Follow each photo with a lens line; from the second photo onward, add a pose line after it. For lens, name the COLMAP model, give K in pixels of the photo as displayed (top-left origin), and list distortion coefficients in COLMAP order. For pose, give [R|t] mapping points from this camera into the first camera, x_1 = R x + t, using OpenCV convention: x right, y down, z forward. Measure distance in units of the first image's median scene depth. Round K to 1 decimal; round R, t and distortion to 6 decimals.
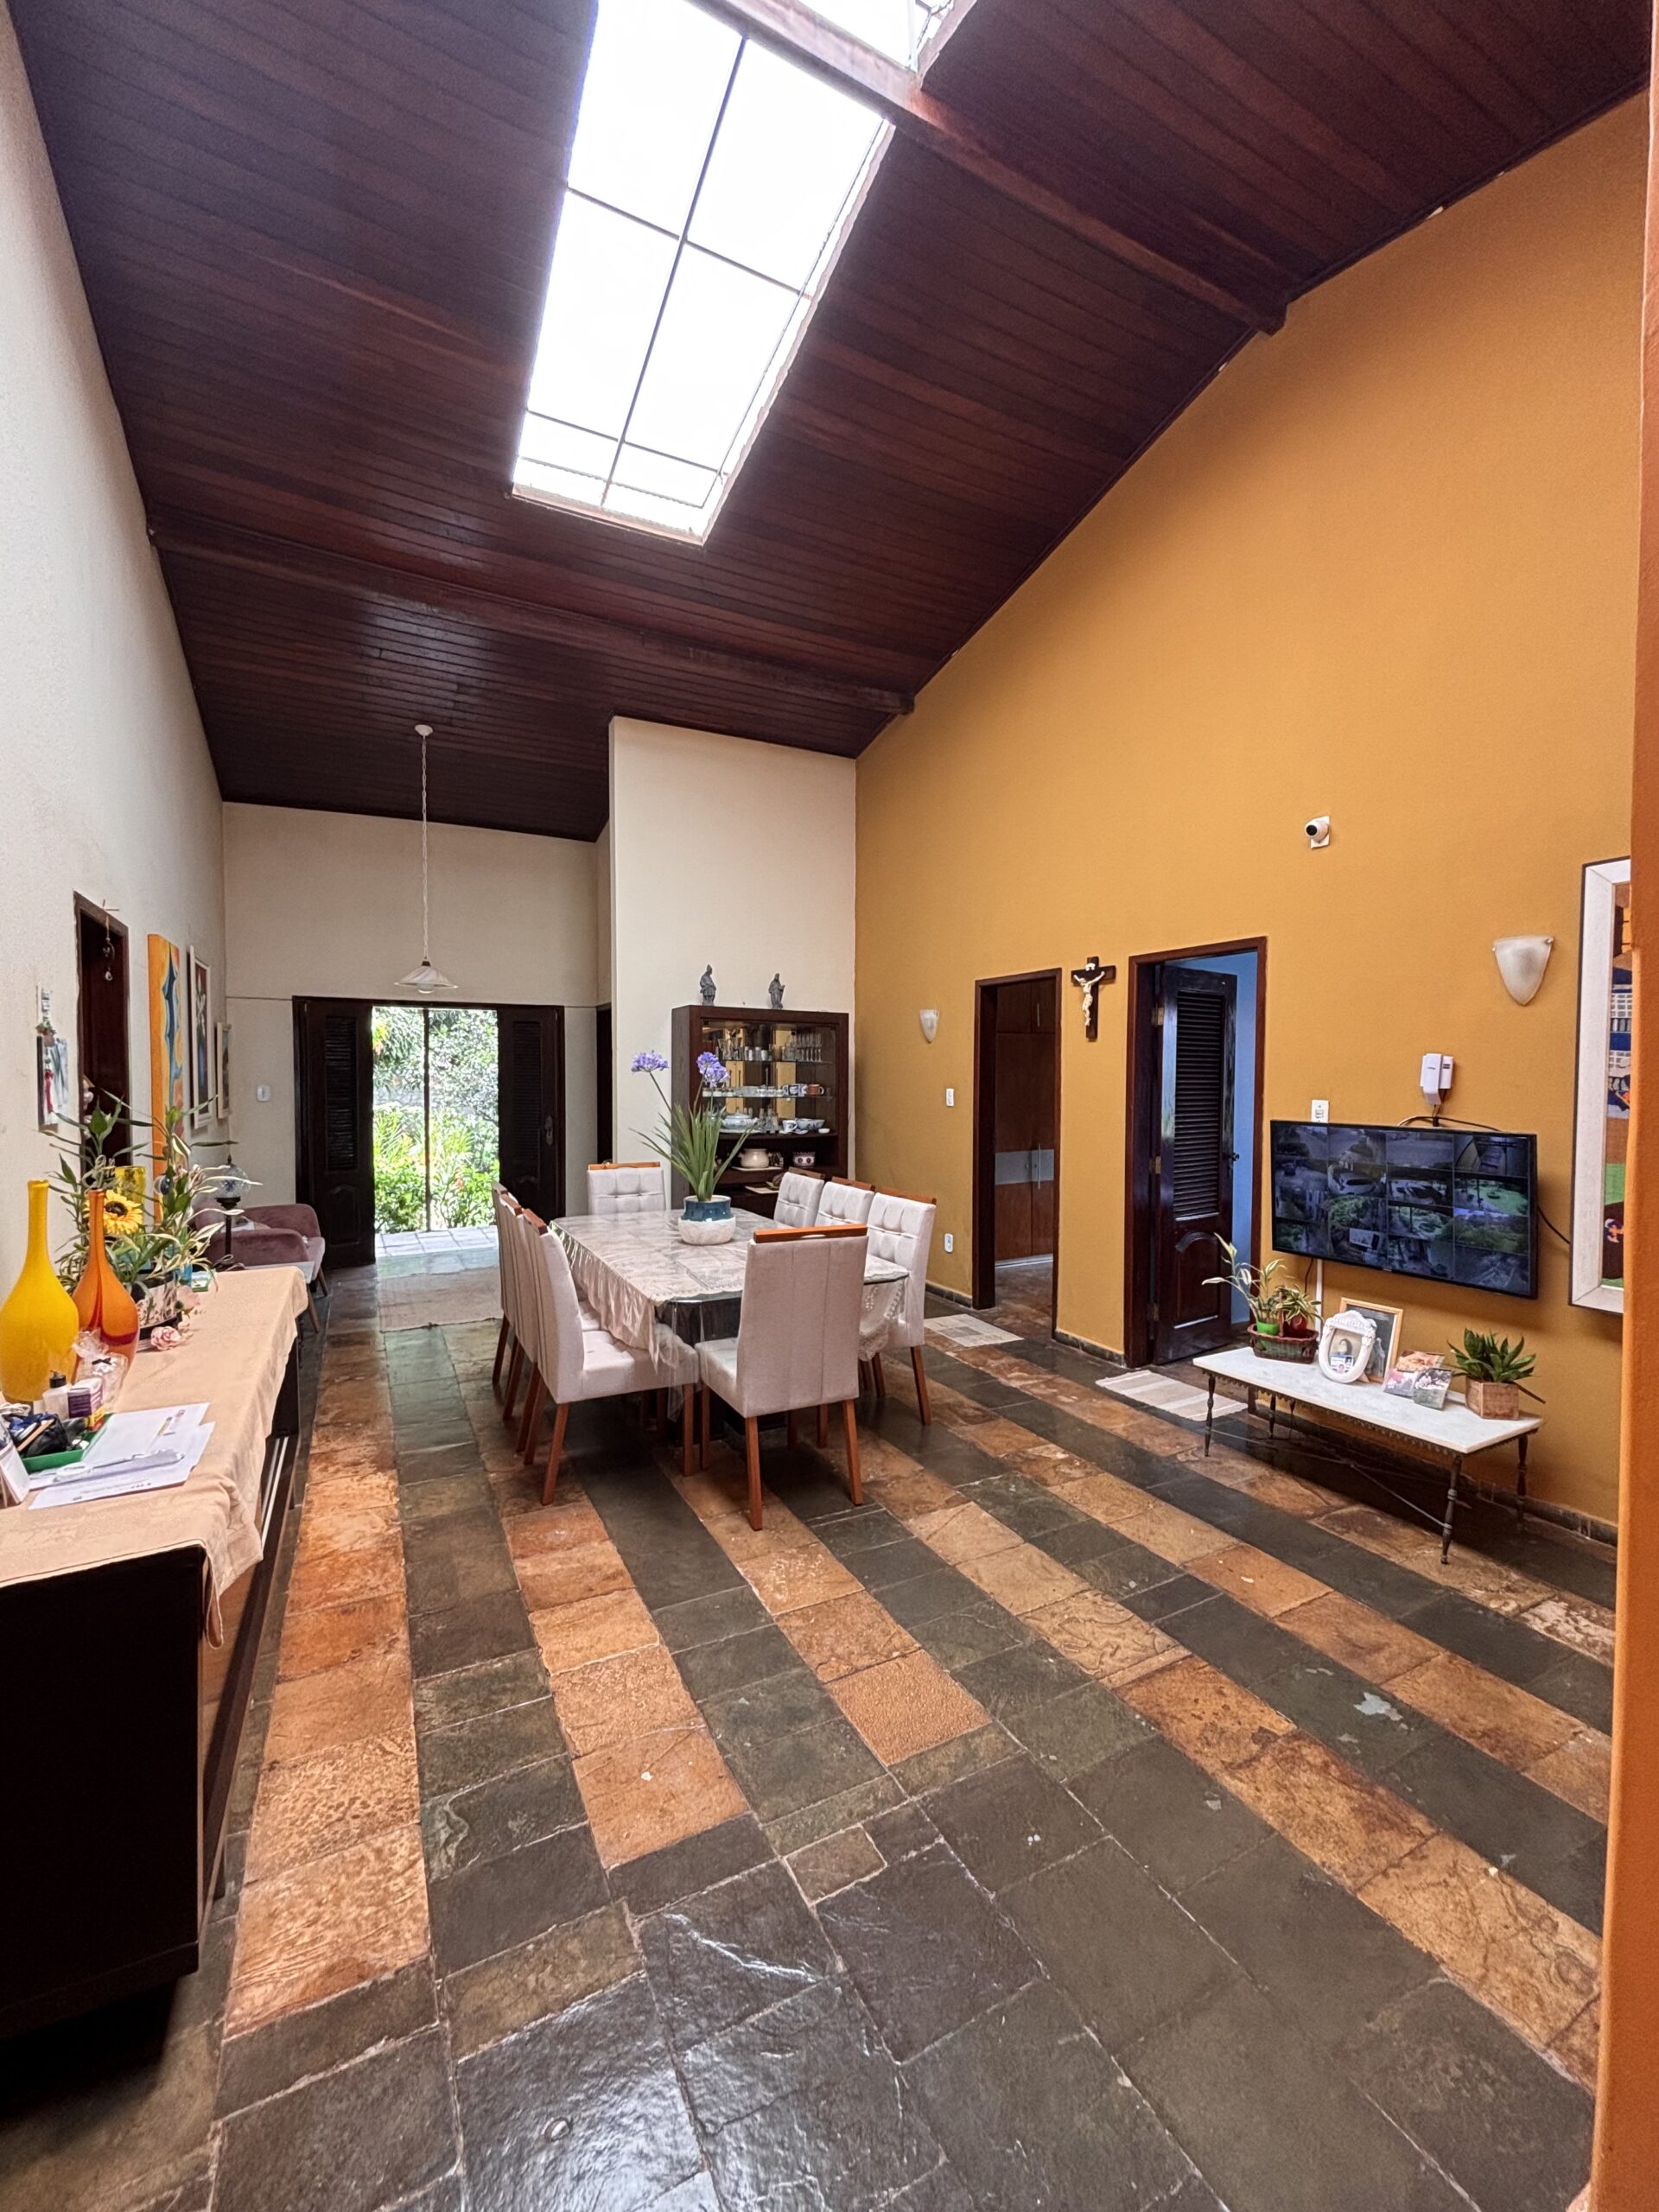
lens RADIAL K [[886.2, 0, 829.2], [0, 886.2, 1102.9], [0, 0, 1]] dist [0.000347, 0.000029]
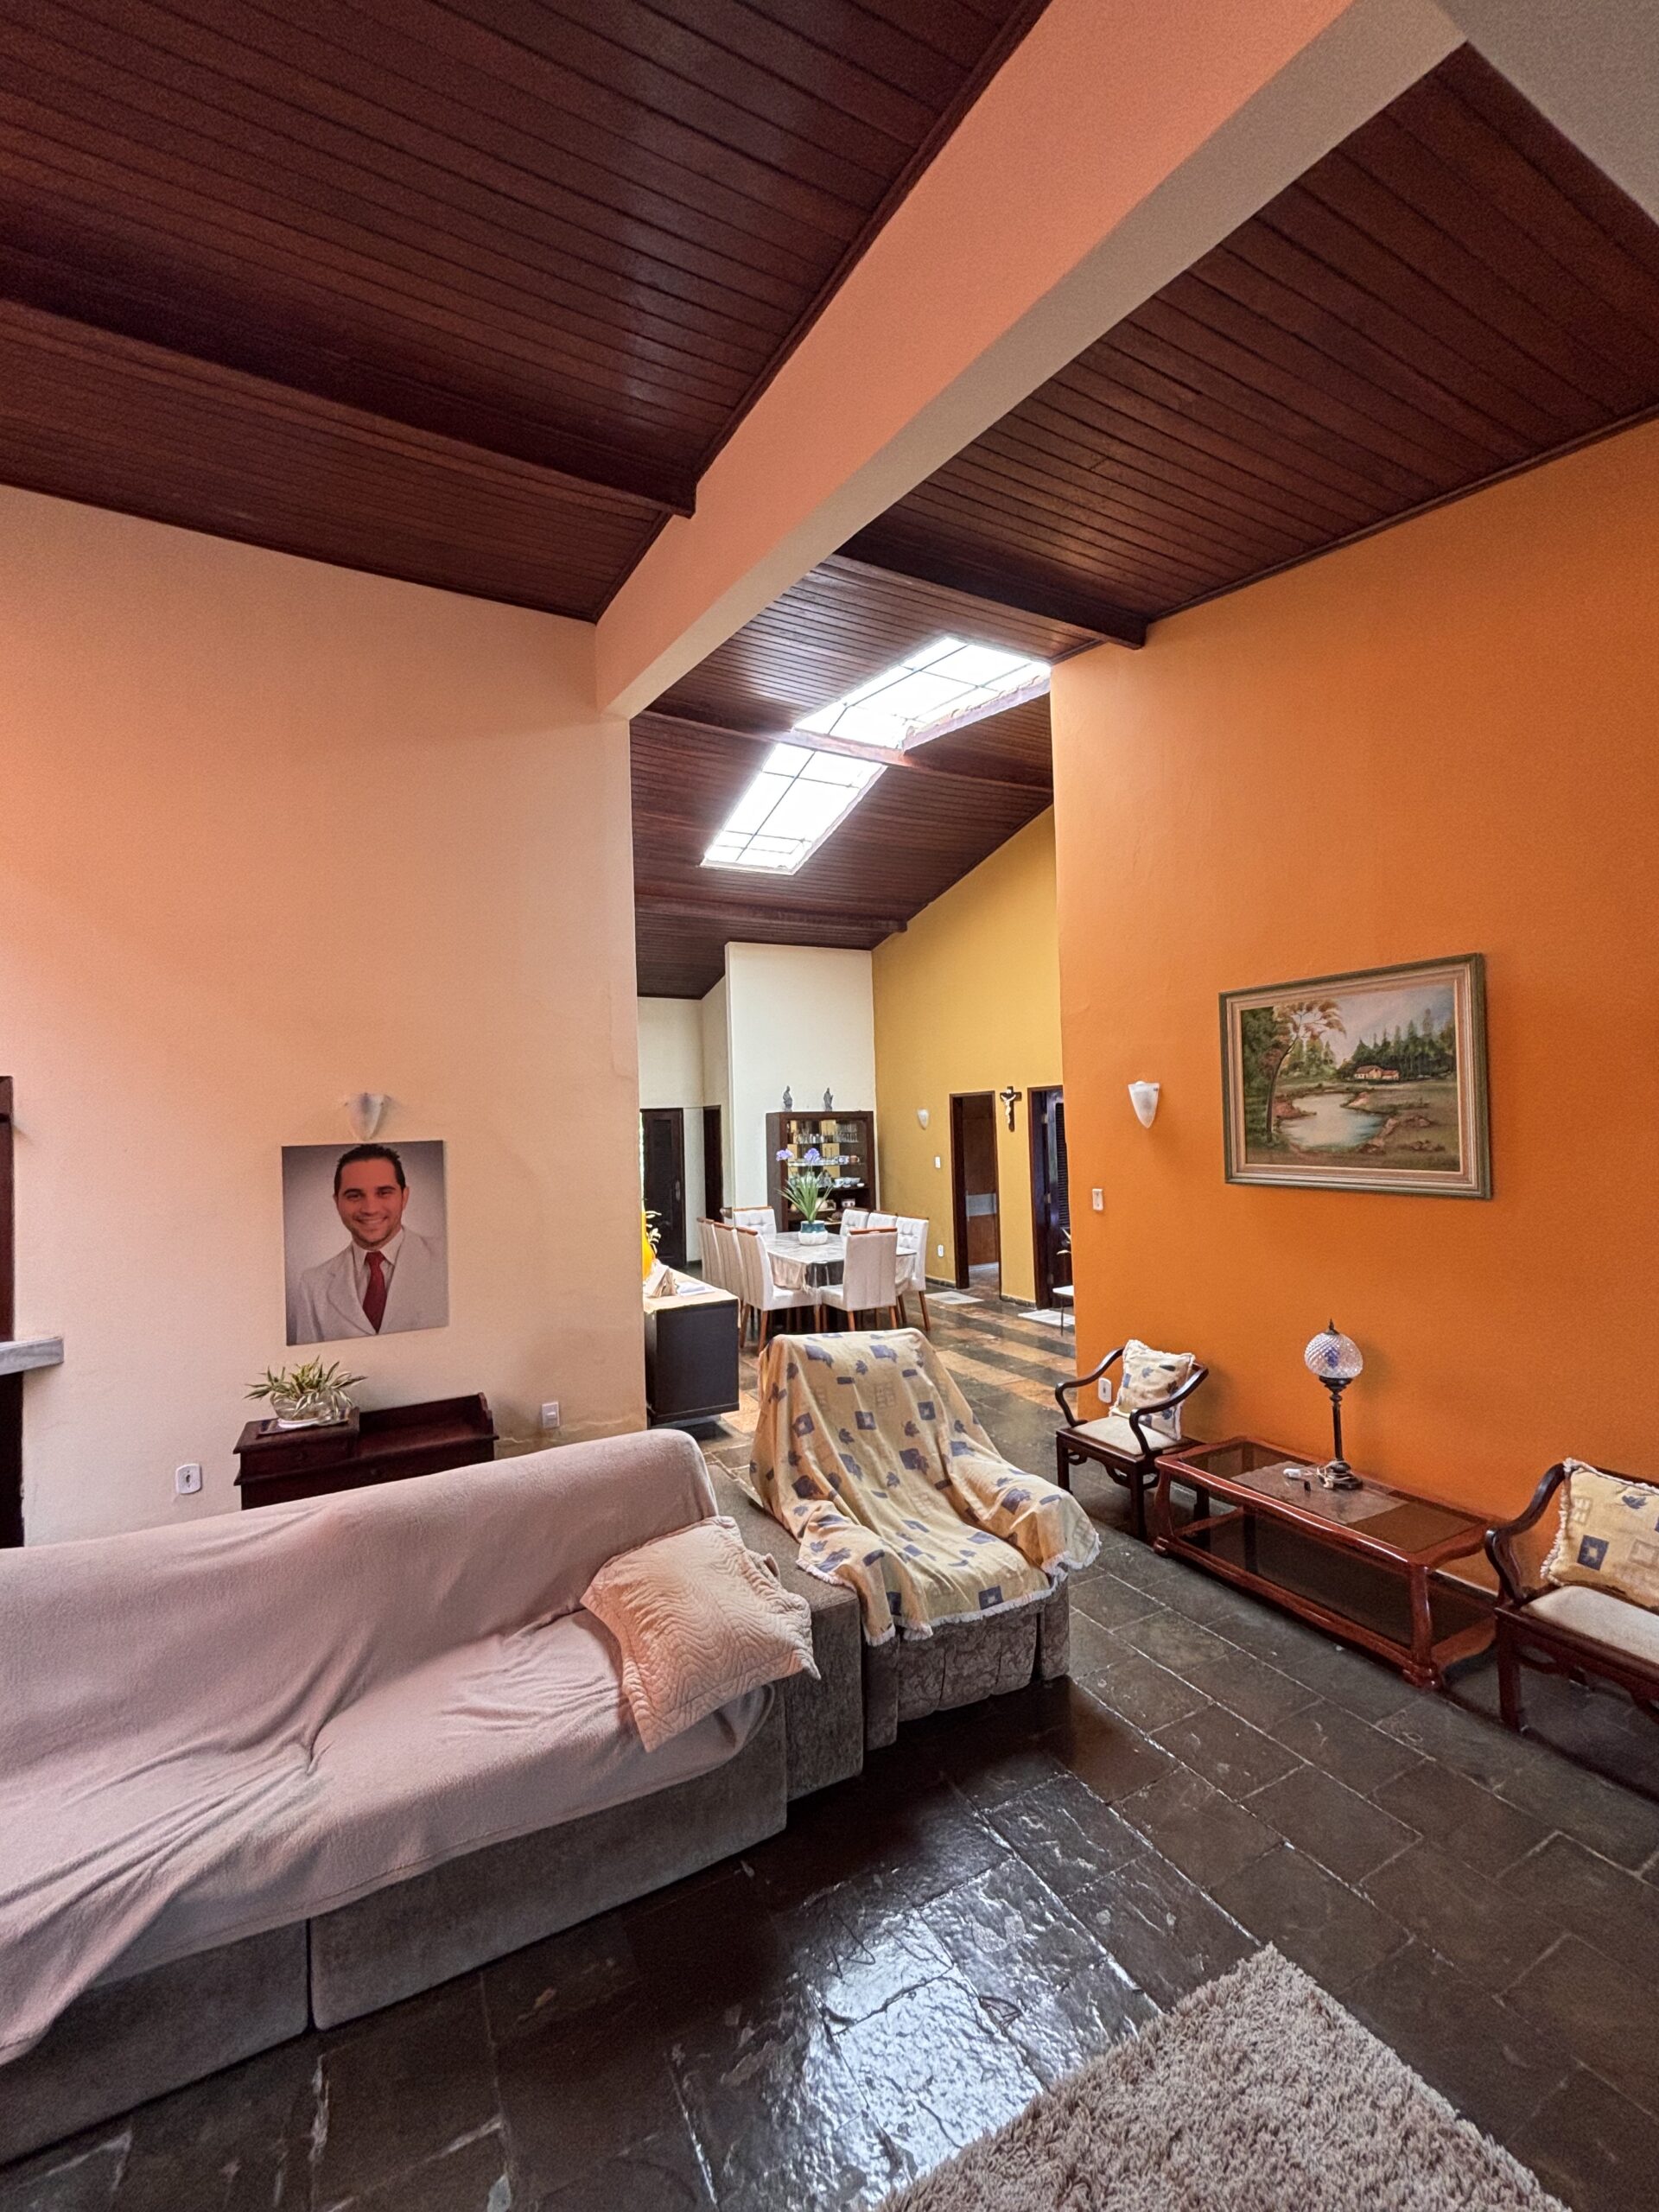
lens RADIAL K [[886.2, 0, 828.8], [0, 886.2, 1105.7], [0, 0, 1]] dist [0.000347, 0.000029]
pose [[0.999443, -0.033364, -0.000024, -0.067742], [0.033312, 0.997922, -0.055149, -0.029661], [0.001864, 0.055117, 0.998478, -0.707901]]
